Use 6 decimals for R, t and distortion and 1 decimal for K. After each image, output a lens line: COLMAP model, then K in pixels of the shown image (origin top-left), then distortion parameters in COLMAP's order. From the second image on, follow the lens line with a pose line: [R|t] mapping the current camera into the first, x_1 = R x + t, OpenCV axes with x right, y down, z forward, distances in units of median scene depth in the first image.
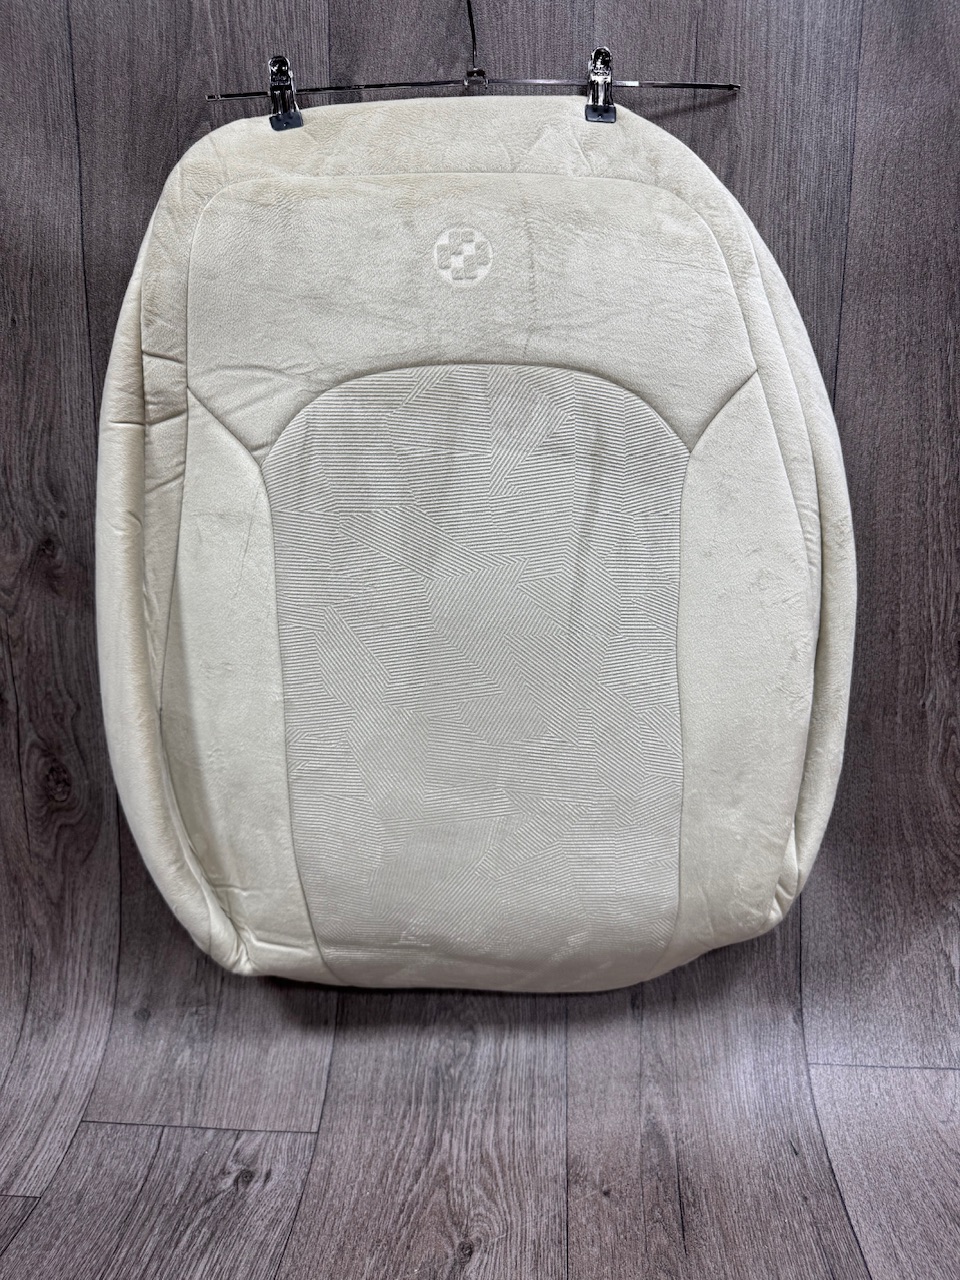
lens RADIAL K [[922.4, 0, 482.2], [0, 922.4, 640.6], [0, 0, 1]] dist [-0.003970, -0.008414]
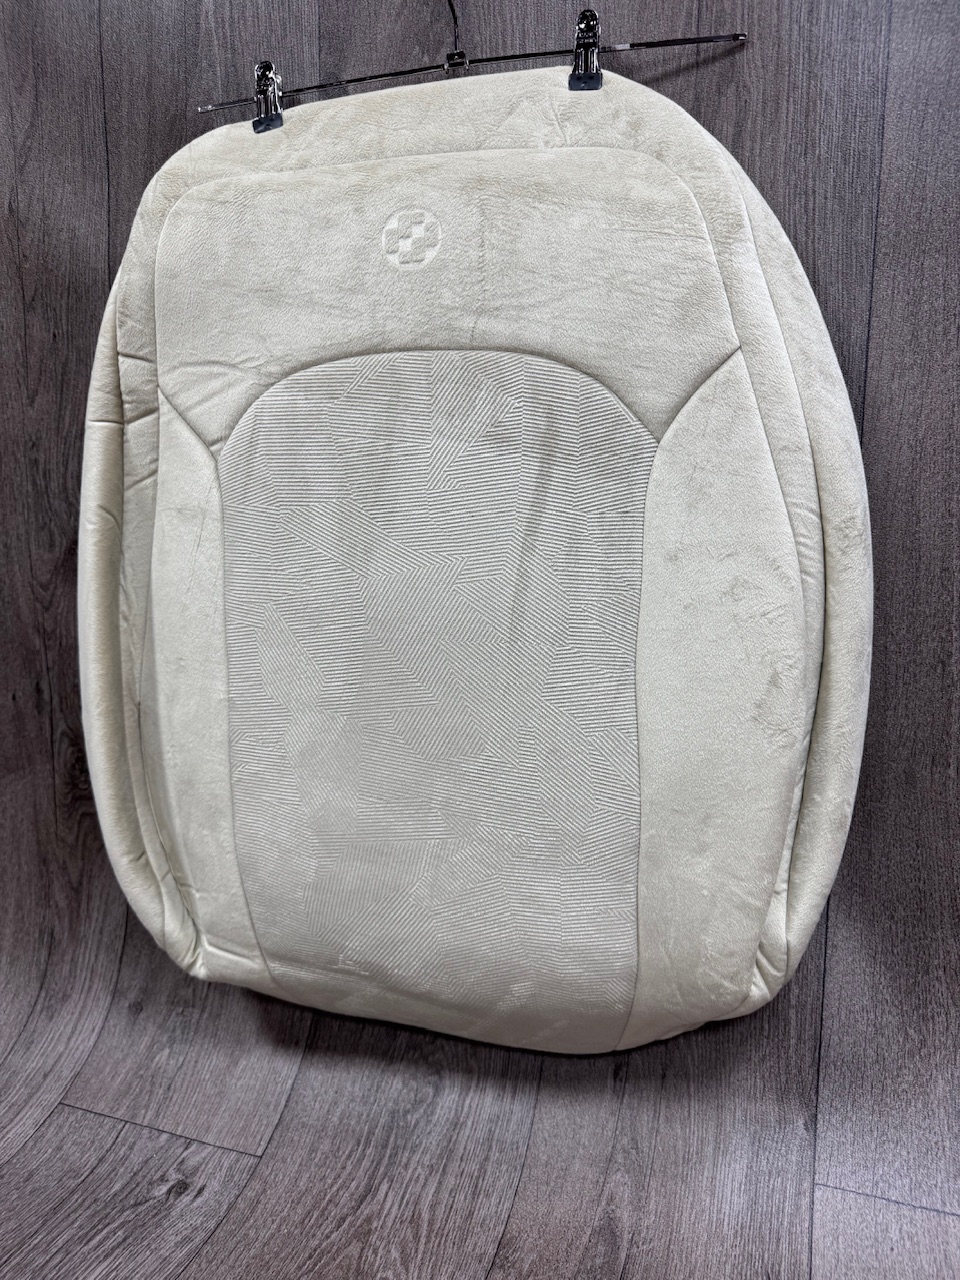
lens RADIAL K [[922.4, 0, 482.2], [0, 922.4, 640.6], [0, 0, 1]] dist [-0.003970, -0.008414]
pose [[0.964871, 0.041458, -0.259434, 0.261193], [-0.053905, 0.997702, -0.041044, 0.025445], [0.257136, 0.053587, 0.964888, 0.104437]]
